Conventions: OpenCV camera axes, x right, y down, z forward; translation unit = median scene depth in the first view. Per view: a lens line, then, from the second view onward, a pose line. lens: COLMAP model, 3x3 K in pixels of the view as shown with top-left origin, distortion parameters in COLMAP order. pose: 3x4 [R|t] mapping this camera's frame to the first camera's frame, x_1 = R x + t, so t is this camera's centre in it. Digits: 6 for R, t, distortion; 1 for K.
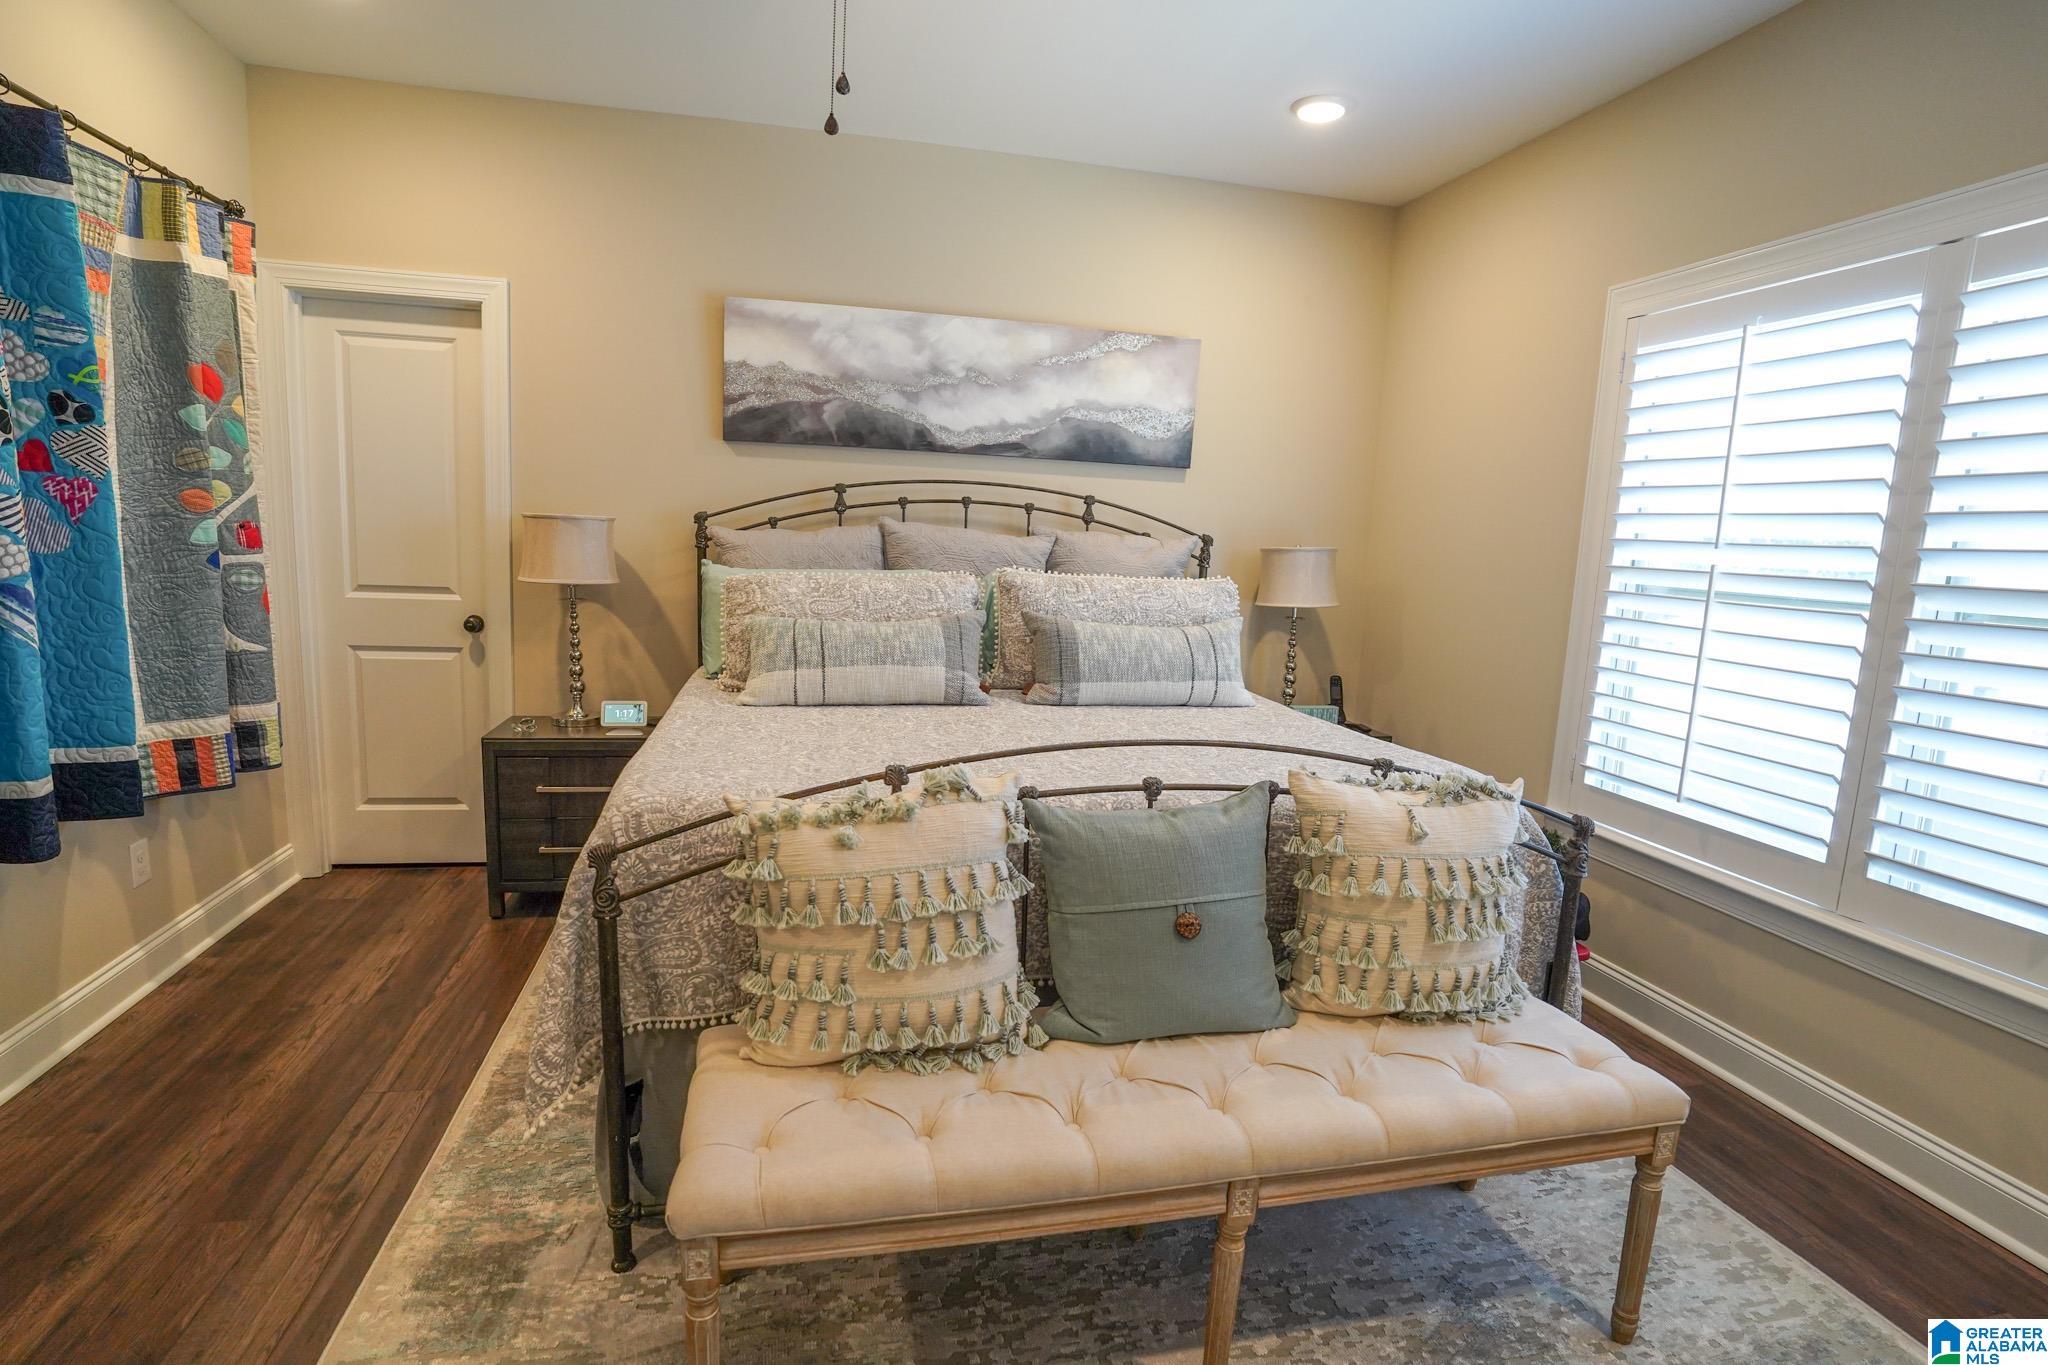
lens RADIAL K [[1004.4, 0, 1024.7], [0, 1004.4, 700.0], [0, 0, 1]] dist [-0.070193, 0.026511]
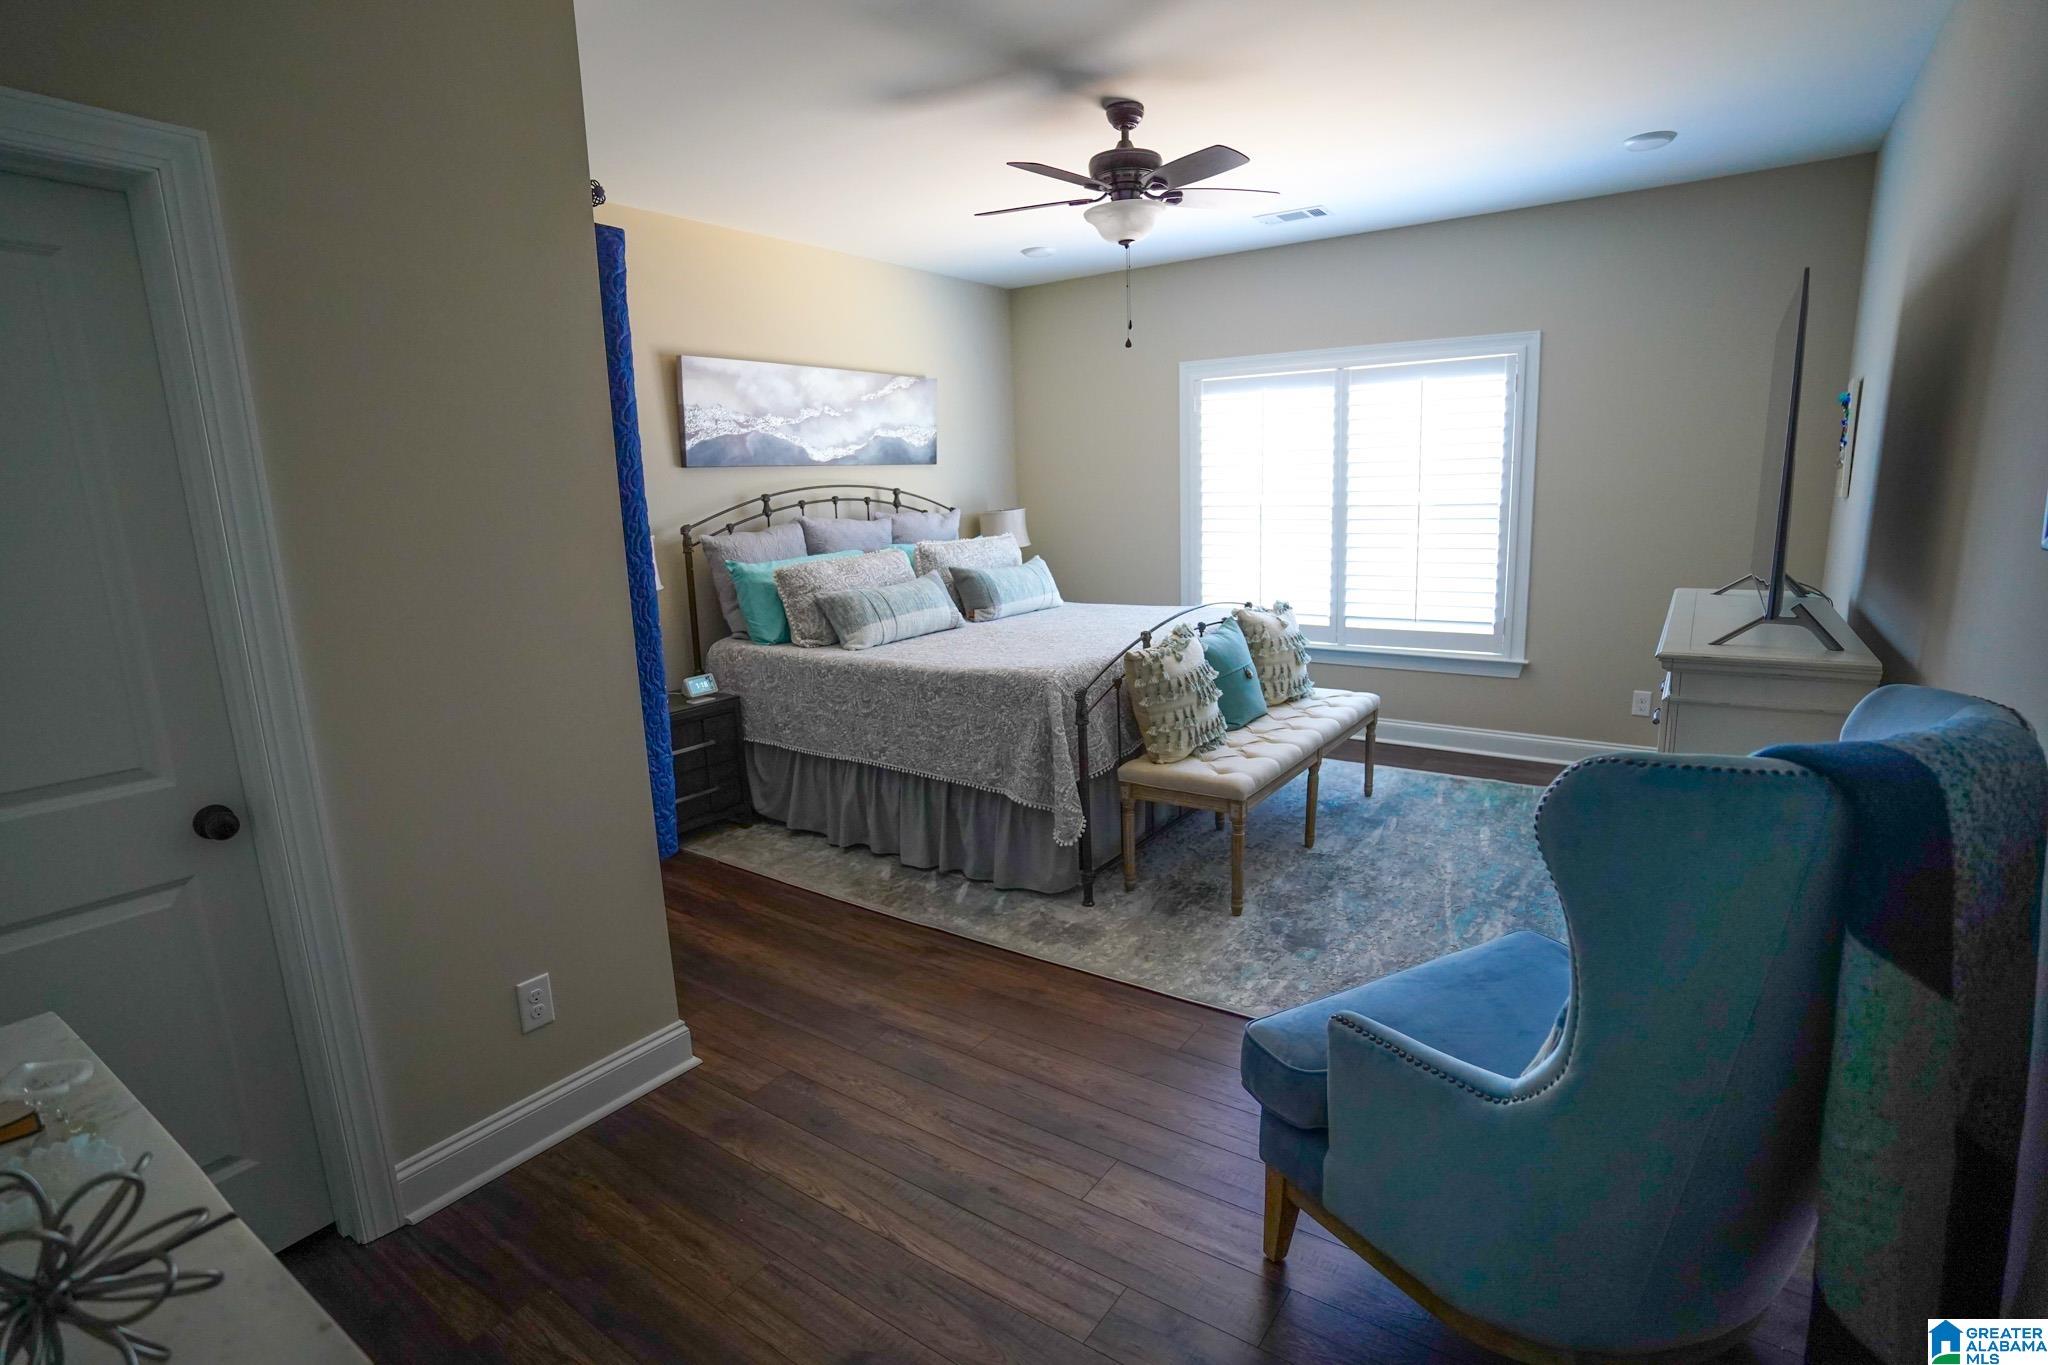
lens RADIAL K [[1004.4, 0, 1006.9], [0, 1004.4, 703.3], [0, 0, 1]] dist [-0.070193, 0.026511]
pose [[0.748633, -0.207926, 0.629536, -0.854204], [0.174562, 0.977862, 0.115387, -0.040997], [-0.639591, 0.023511, 0.768356, -0.231274]]
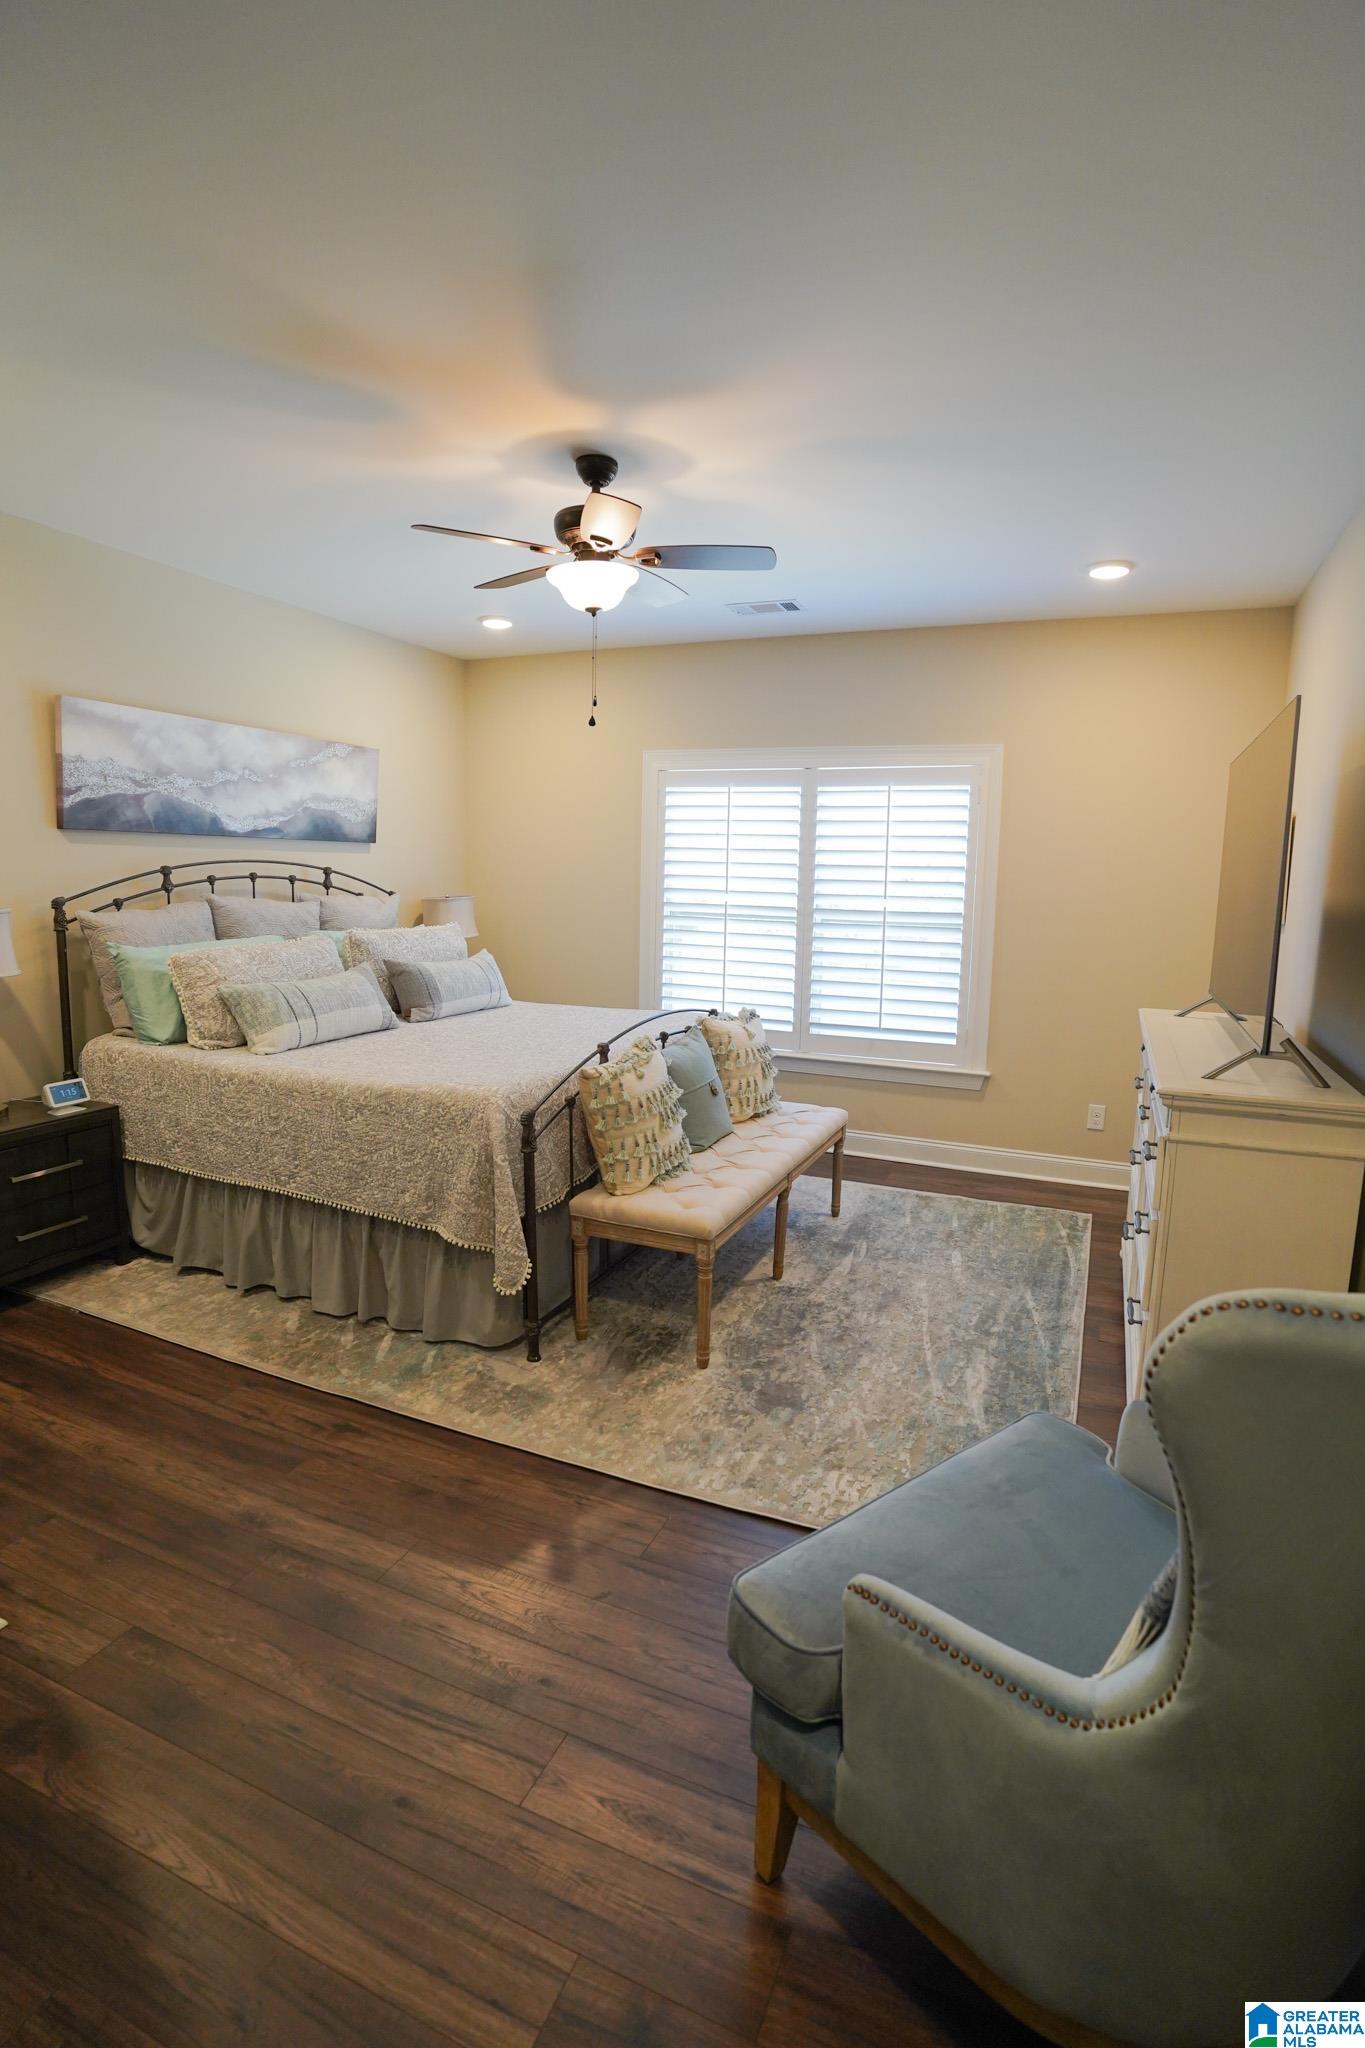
lens RADIAL K [[1004.4, 0, 671.6], [0, 1004.4, 1024.5], [0, 0, 1]] dist [-0.070193, 0.026511]
pose [[0.602236, -0.150790, 0.783948, -0.759287], [0.135882, 0.987032, 0.085467, -0.056403], [-0.786669, 0.055054, 0.614915, -0.143078]]
